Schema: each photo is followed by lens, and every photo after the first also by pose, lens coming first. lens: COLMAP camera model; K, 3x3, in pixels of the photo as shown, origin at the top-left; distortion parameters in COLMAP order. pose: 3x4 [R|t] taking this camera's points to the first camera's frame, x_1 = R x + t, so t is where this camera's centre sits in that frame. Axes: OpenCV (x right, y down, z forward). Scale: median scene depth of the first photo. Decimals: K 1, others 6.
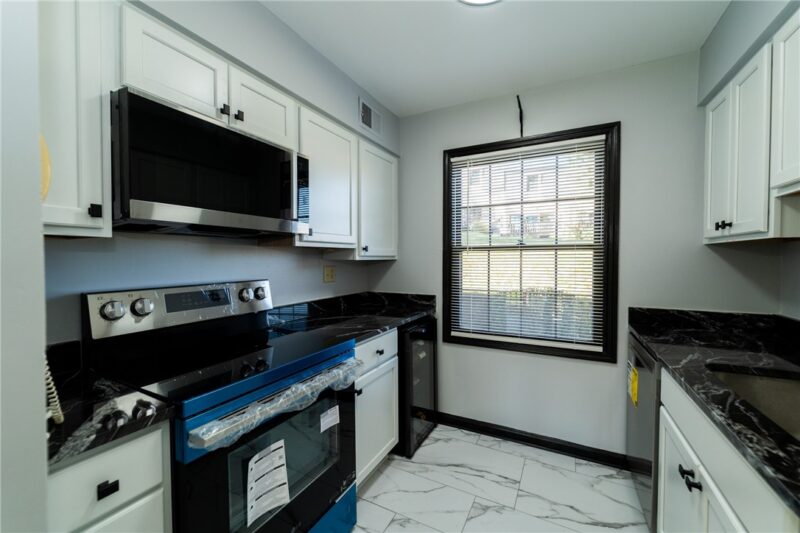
lens RADIAL K [[321.0, 0, 398.6], [0, 321.0, 266.2], [0, 0, 1]] dist [0.003012, -0.002939]
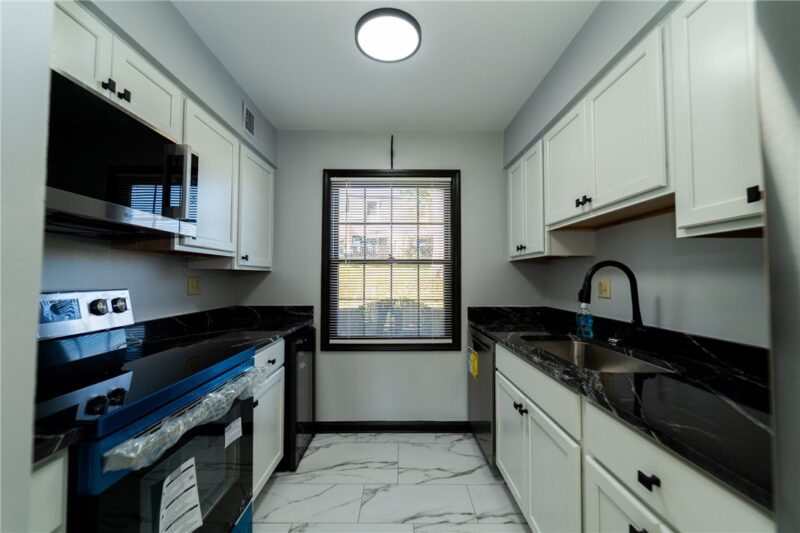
lens RADIAL K [[321.0, 0, 401.2], [0, 321.0, 265.6], [0, 0, 1]] dist [0.003012, -0.002939]
pose [[0.883328, 0.021002, 0.468285, -0.174506], [0.008001, 0.998175, -0.059859, 0.036806], [-0.468687, 0.056622, 0.881548, -0.065754]]
